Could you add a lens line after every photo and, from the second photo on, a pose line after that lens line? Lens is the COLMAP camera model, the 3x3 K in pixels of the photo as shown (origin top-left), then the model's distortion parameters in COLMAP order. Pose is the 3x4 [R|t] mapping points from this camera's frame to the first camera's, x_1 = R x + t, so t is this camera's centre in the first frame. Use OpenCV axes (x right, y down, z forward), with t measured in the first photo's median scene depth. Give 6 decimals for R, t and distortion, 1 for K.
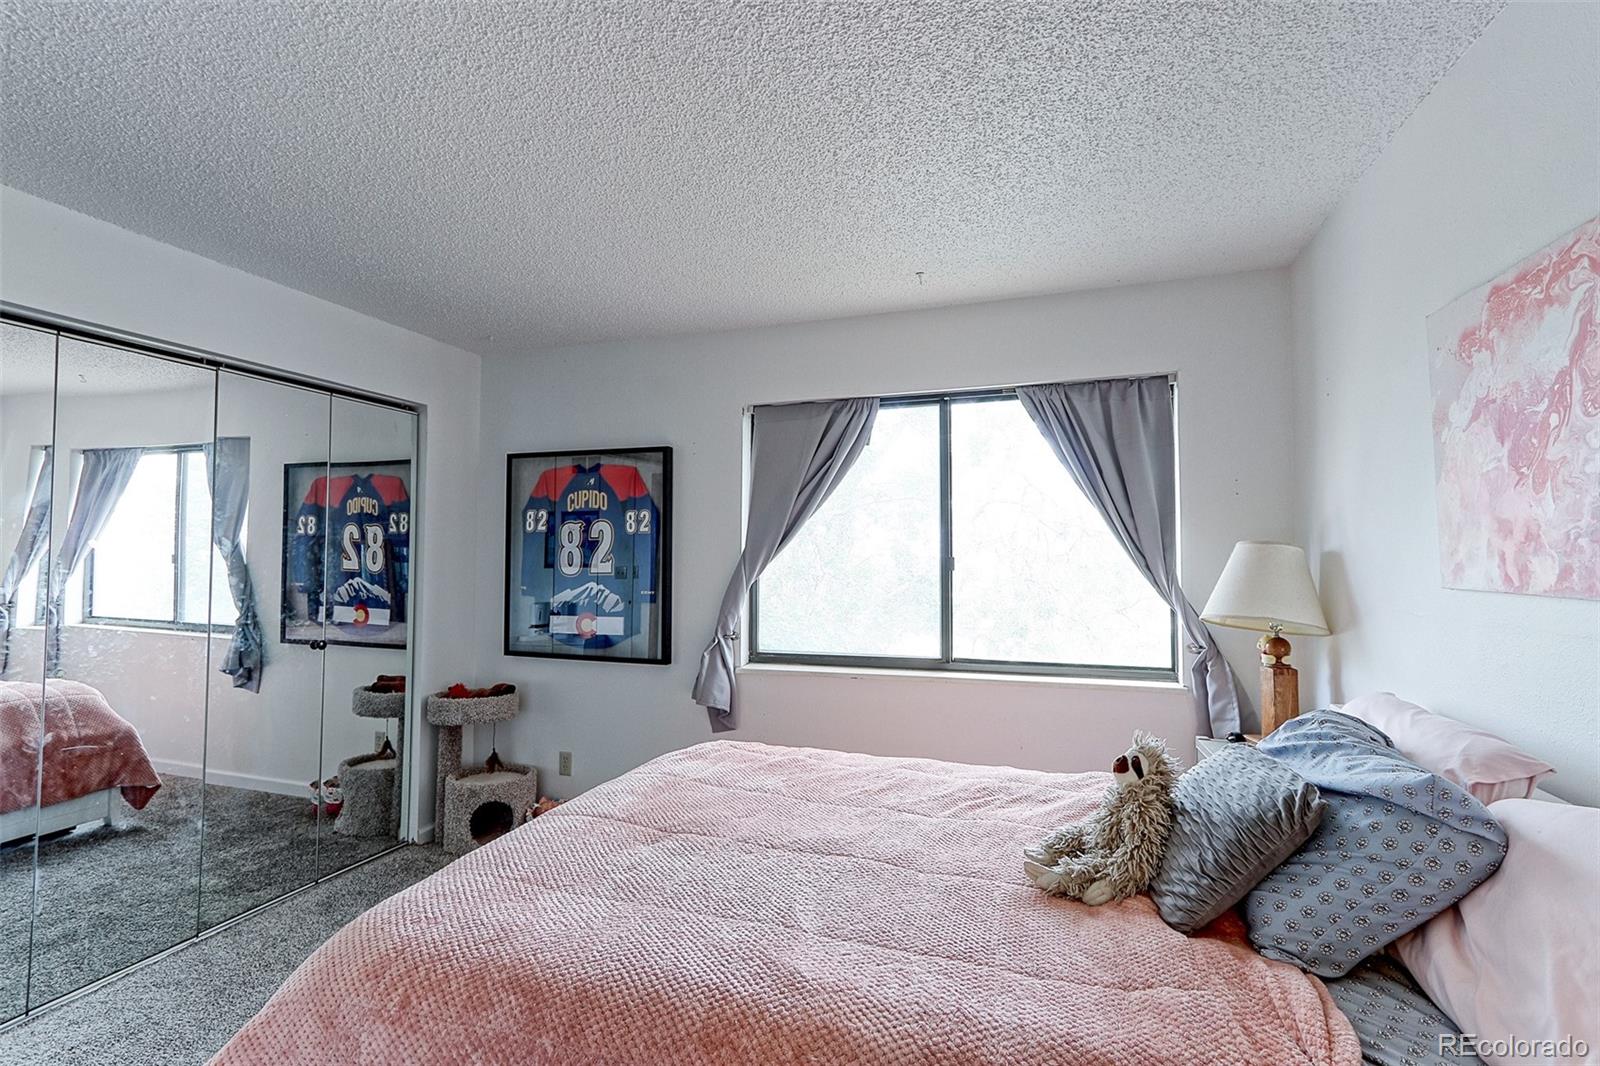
lens RADIAL K [[756.9, 0, 800.0], [0, 756.9, 533.0], [0, 0, 1]] dist [-0.000140, 0.002194]
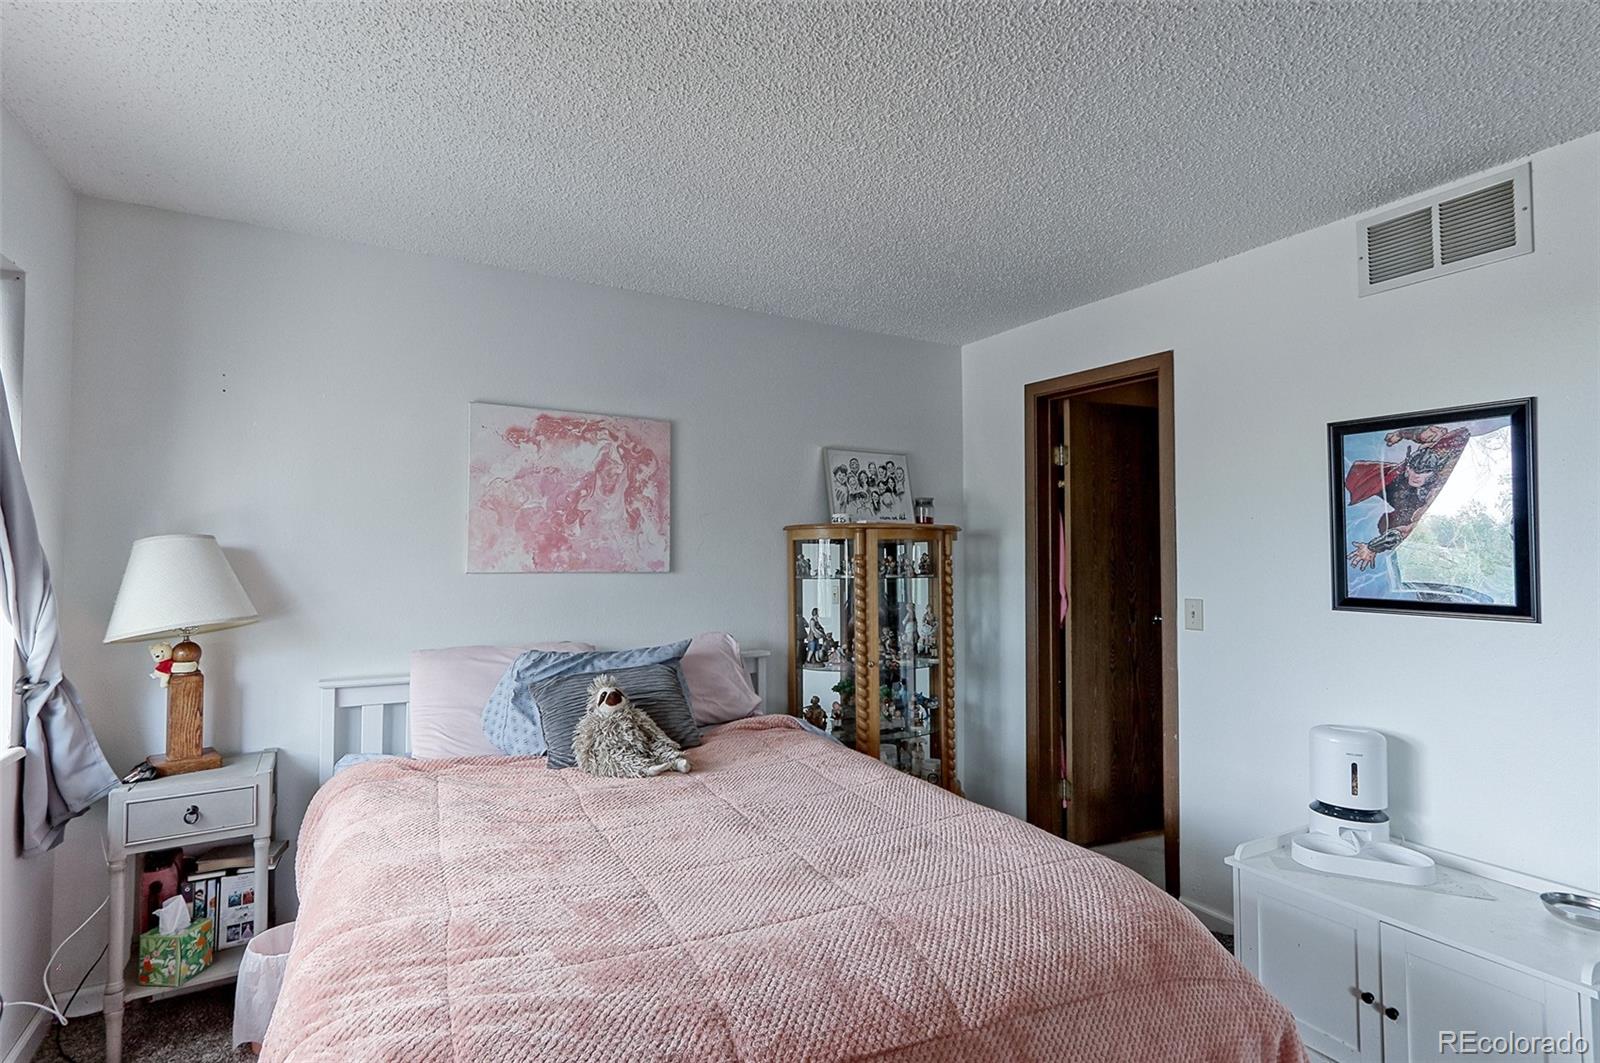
lens RADIAL K [[756.9, 0, 800.0], [0, 756.9, 531.5], [0, 0, 1]] dist [-0.000140, 0.002194]
pose [[-0.751762, 0.014595, 0.659273, -0.846270], [-0.025416, 0.998371, -0.051083, 0.056970], [-0.658944, -0.055159, -0.750167, 1.977685]]
